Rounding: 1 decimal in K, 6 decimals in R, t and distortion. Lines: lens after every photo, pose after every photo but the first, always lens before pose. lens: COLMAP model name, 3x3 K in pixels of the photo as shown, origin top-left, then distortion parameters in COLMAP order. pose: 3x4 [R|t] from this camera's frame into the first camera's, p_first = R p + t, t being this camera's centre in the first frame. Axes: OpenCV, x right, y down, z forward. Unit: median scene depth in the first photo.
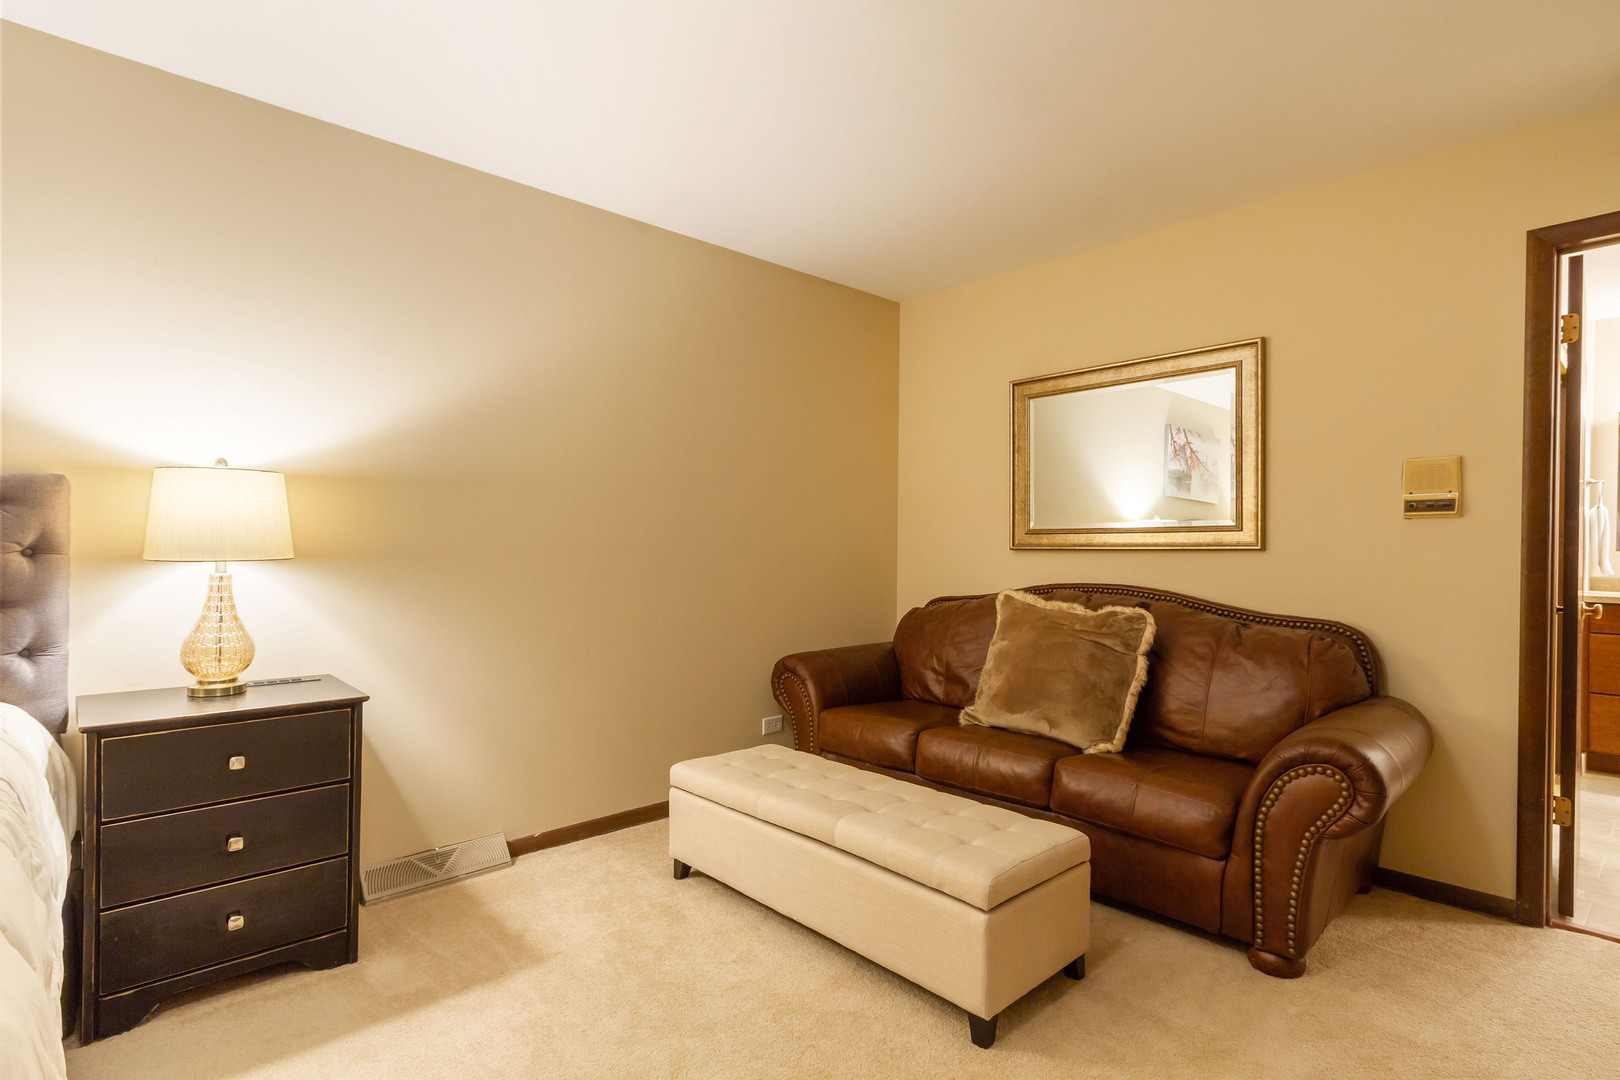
lens RADIAL K [[805.8, 0, 810.3], [0, 805.8, 545.4], [0, 0, 1]] dist [-0.002948, -0.000152]
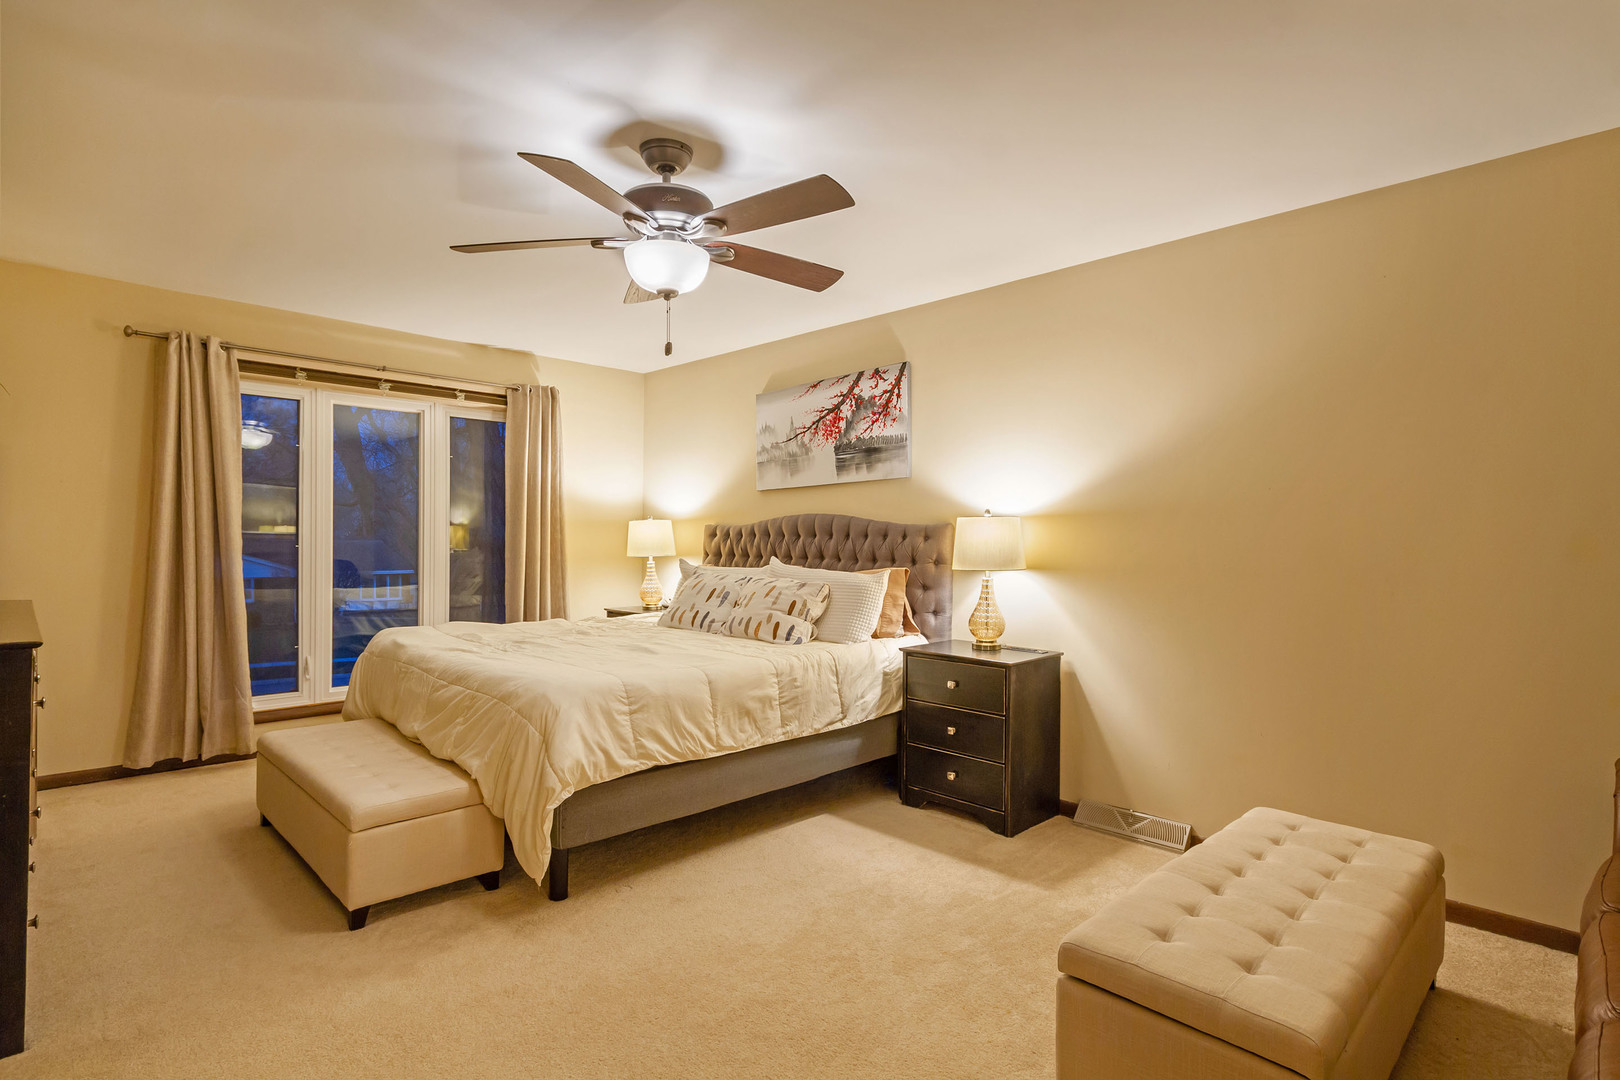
lens RADIAL K [[805.8, 0, 810.3], [0, 805.8, 545.4], [0, 0, 1]] dist [-0.002948, -0.000152]
pose [[0.042975, -0.007554, -0.999048, 0.943407], [-0.023988, 0.999675, -0.008591, -0.009227], [0.998788, 0.024335, 0.042780, 0.556976]]
